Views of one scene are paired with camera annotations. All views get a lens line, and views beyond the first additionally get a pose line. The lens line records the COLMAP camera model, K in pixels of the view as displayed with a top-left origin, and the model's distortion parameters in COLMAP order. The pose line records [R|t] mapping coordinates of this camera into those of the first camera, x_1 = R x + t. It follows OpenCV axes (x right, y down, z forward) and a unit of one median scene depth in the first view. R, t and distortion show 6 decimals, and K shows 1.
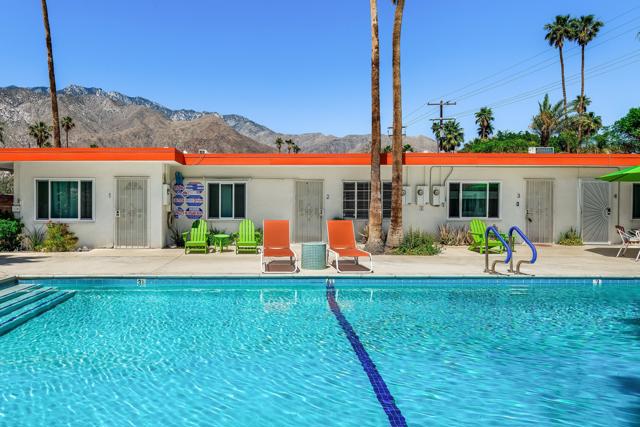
lens RADIAL K [[416.6, 0, 267.8], [0, 416.6, 214.2], [0, 0, 1]] dist [0.024706, -0.001756]
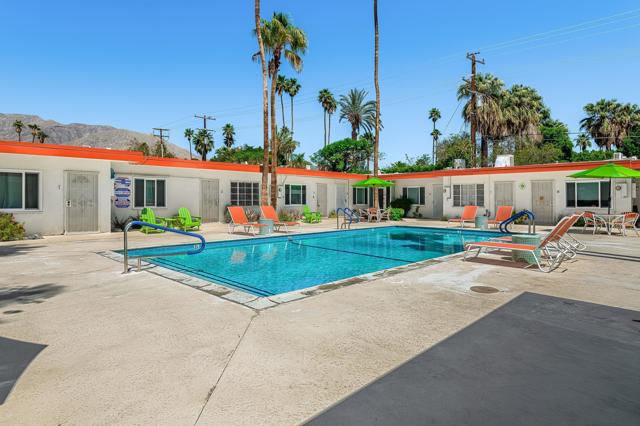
lens RADIAL K [[364.0, 0, 319.2], [0, 364.0, 209.7], [0, 0, 1]] dist [0.001319, 0.000397]
pose [[0.708935, -0.018223, 0.705038, -0.517735], [0.007783, 0.999807, 0.018016, 0.002469], [-0.705231, -0.007284, 0.708941, -0.152397]]
